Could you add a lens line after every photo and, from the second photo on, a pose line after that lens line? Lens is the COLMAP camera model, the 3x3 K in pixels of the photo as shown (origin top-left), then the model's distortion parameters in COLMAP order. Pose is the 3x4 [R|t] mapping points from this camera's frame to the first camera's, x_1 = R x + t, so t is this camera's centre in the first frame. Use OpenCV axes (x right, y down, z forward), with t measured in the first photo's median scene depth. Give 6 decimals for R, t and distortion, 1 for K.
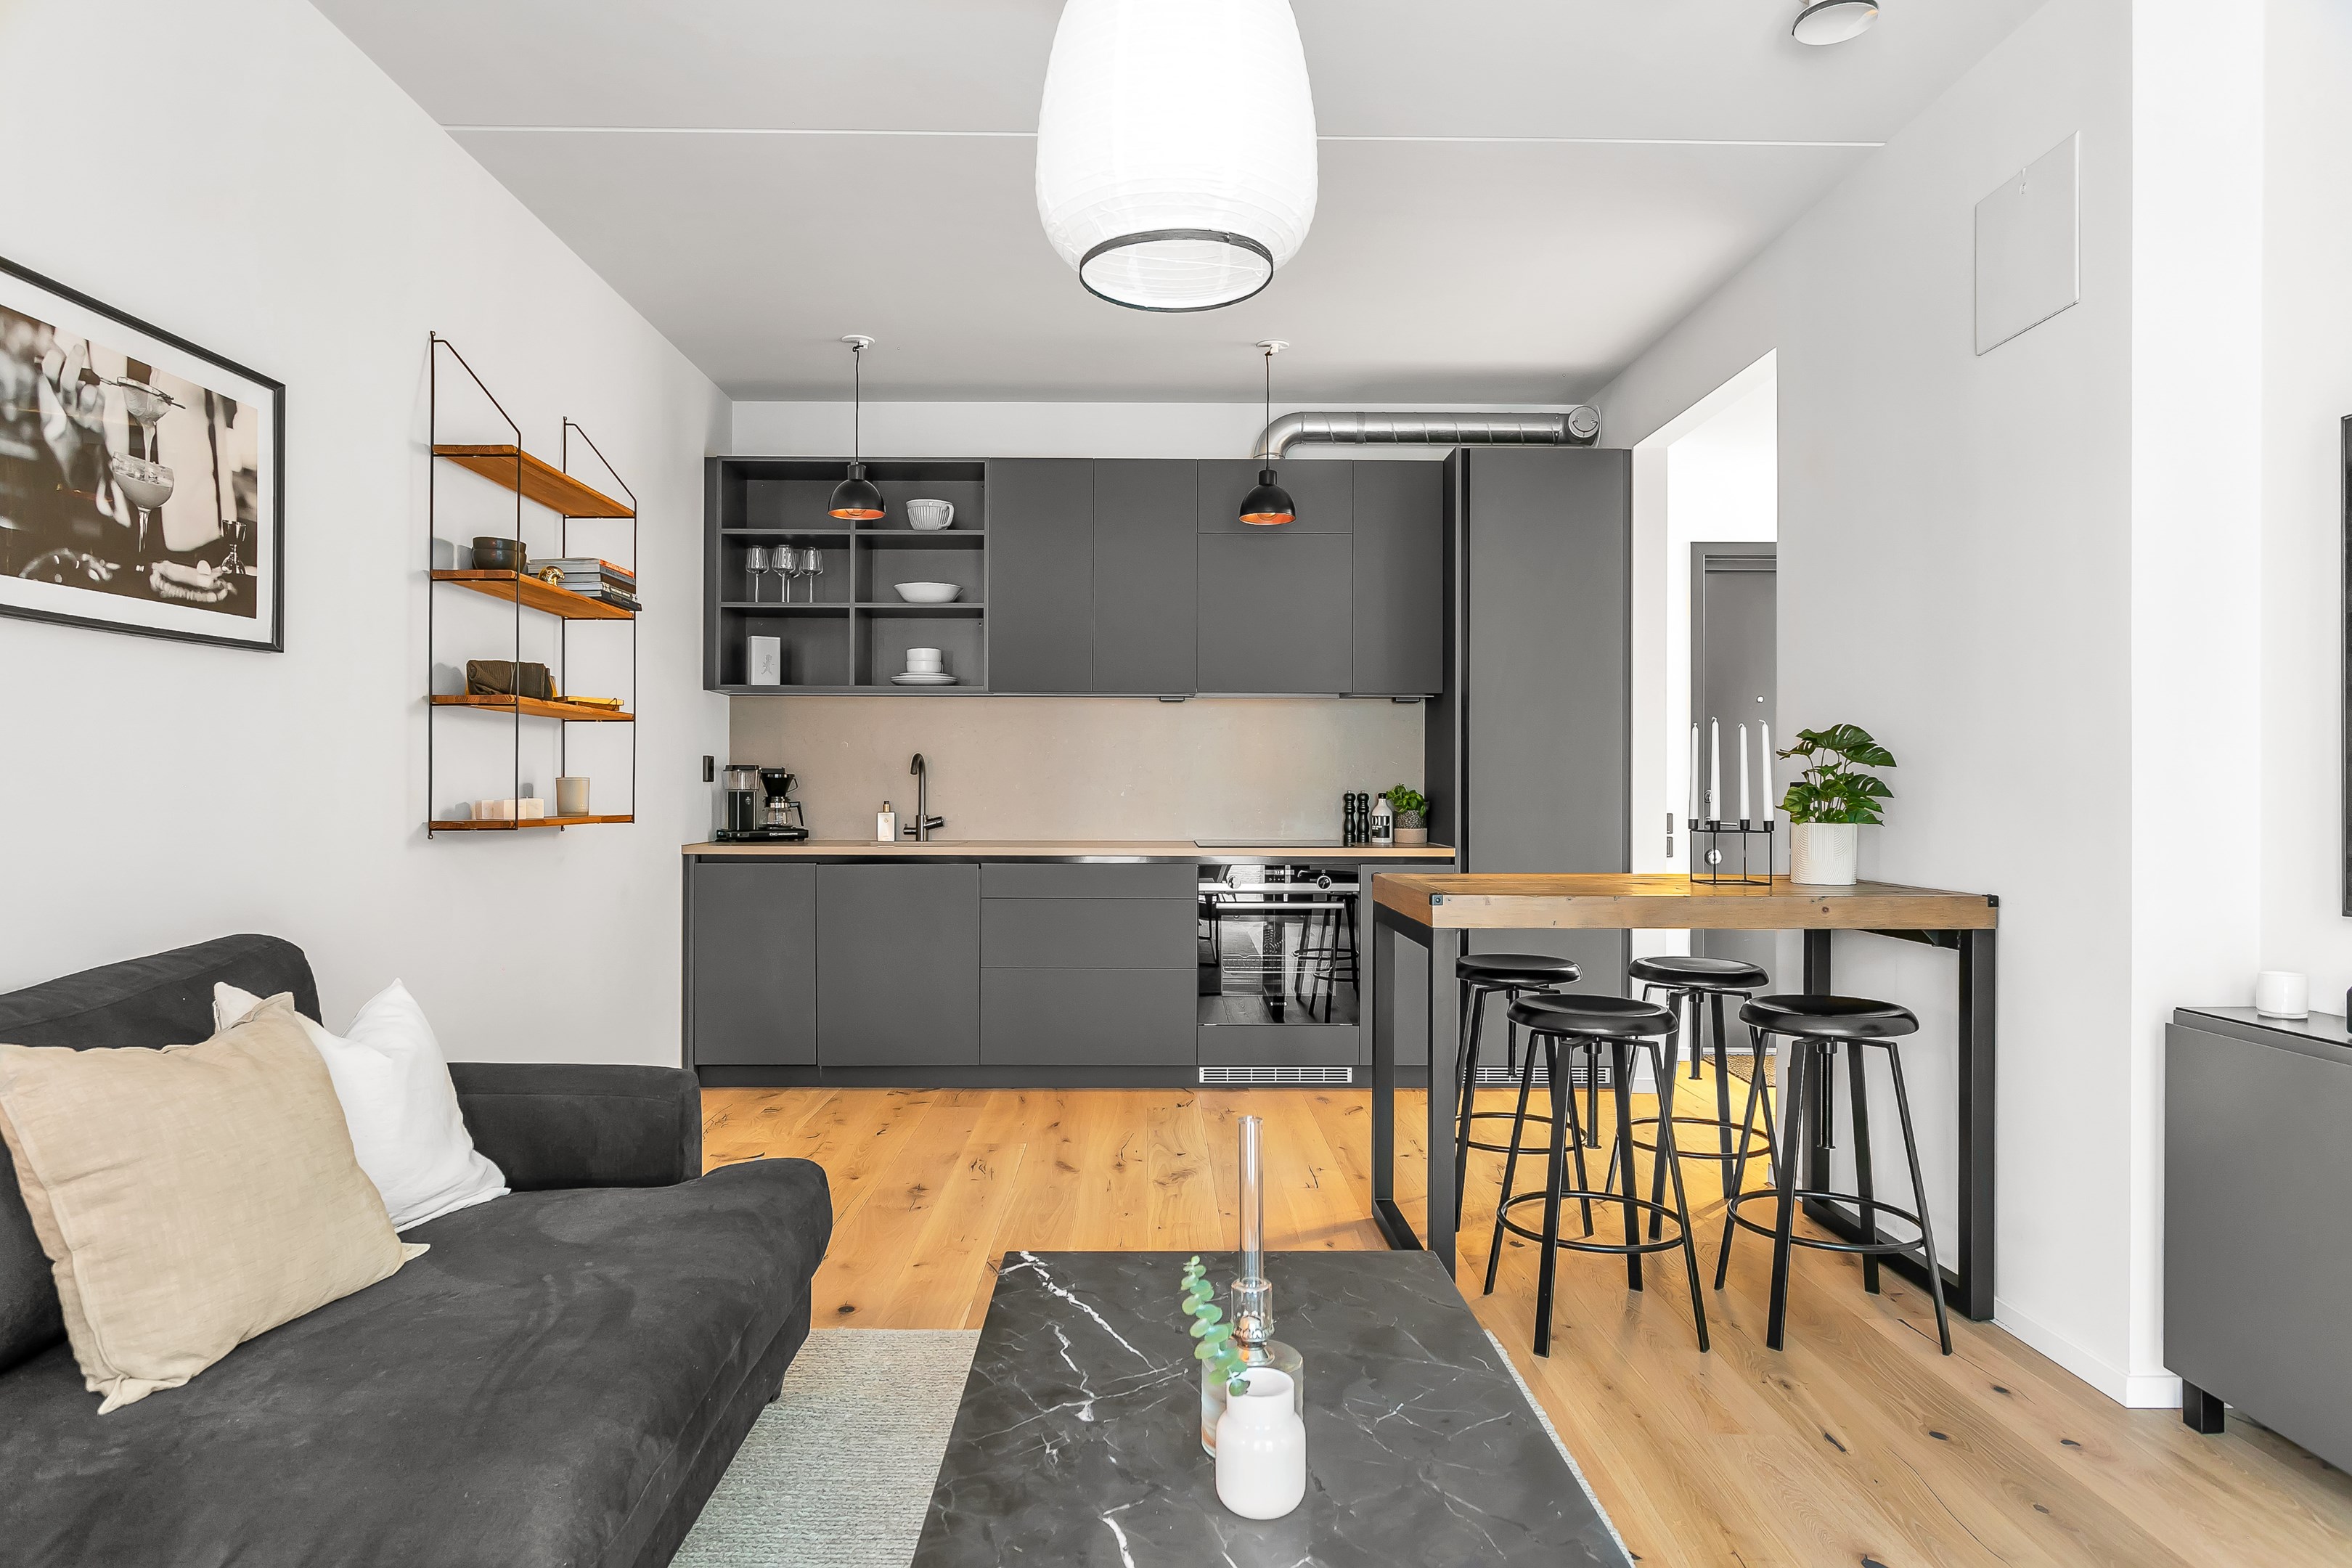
lens RADIAL K [[1409.6, 0, 1176.0], [0, 1409.6, 784.0], [0, 0, 1]] dist [0.002400, 0.013320]
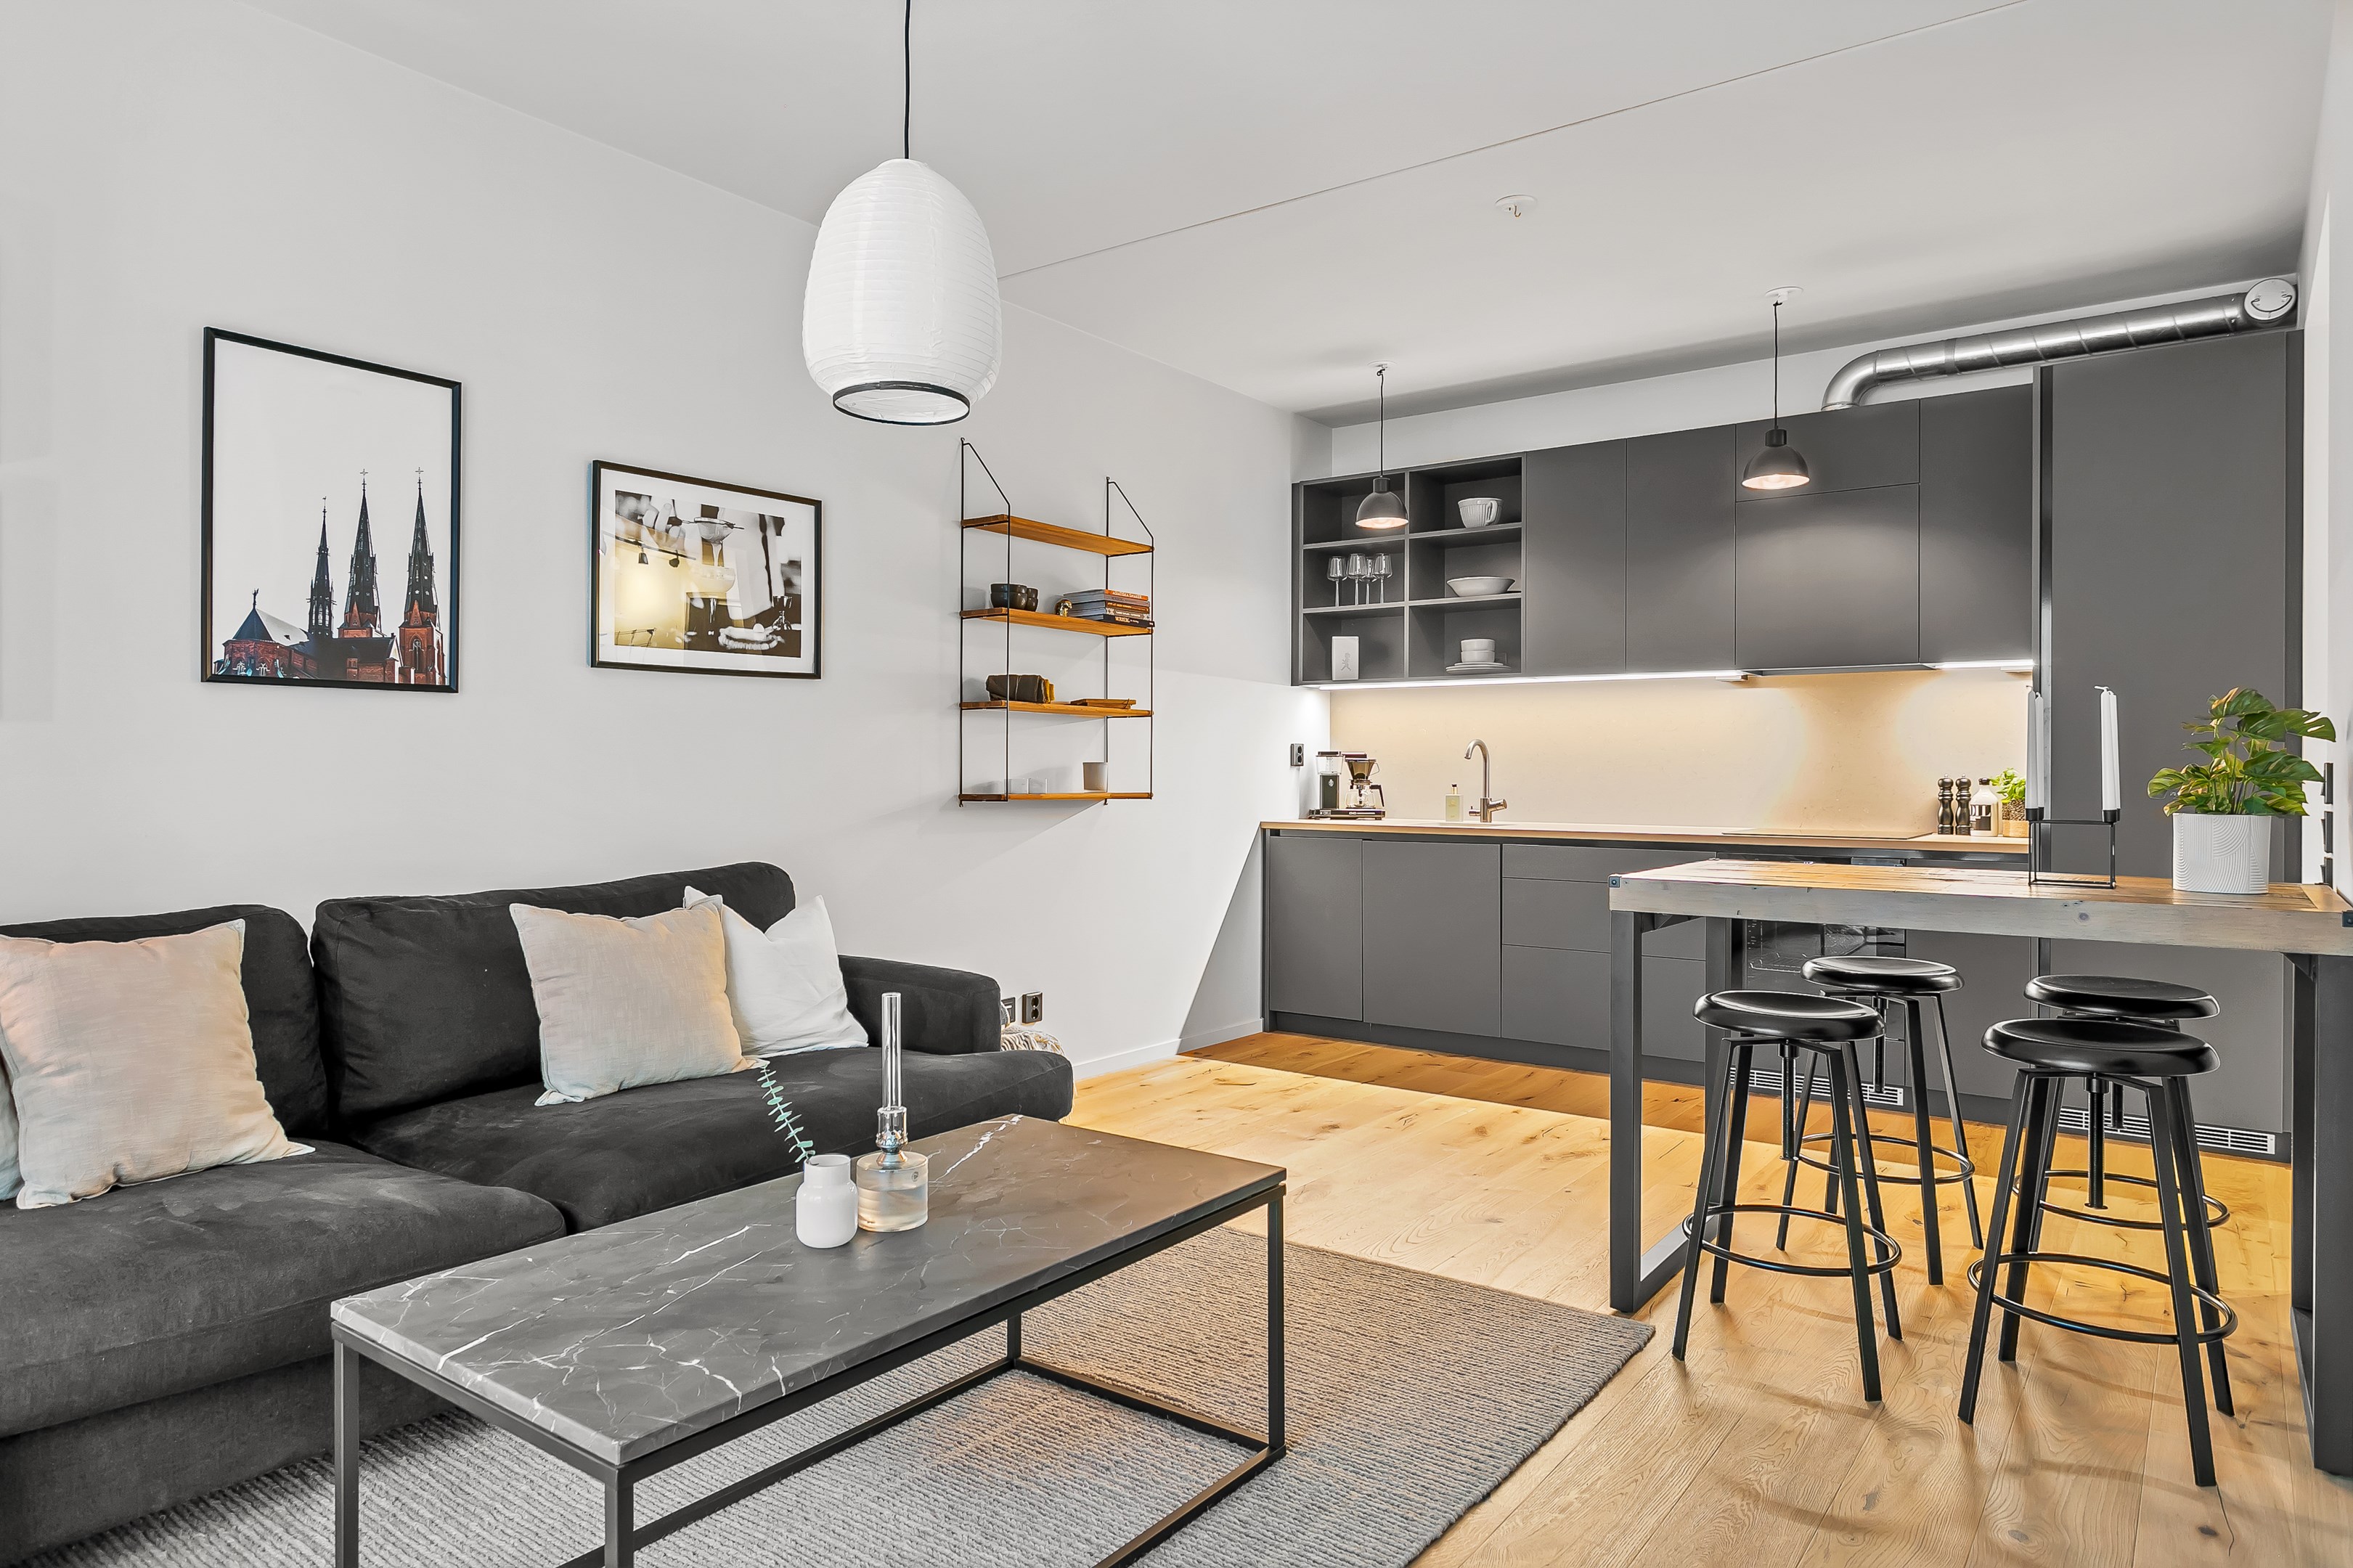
lens RADIAL K [[1441.9, 0, 1176.5], [0, 1441.9, 784.0], [0, 0, 1]] dist [-0.001879, 0.001073]
pose [[0.792244, 0.006363, -0.610171, 0.615483], [-0.001122, 0.999959, 0.008971, 0.004553], [0.610203, -0.006422, 0.792219, 0.015838]]
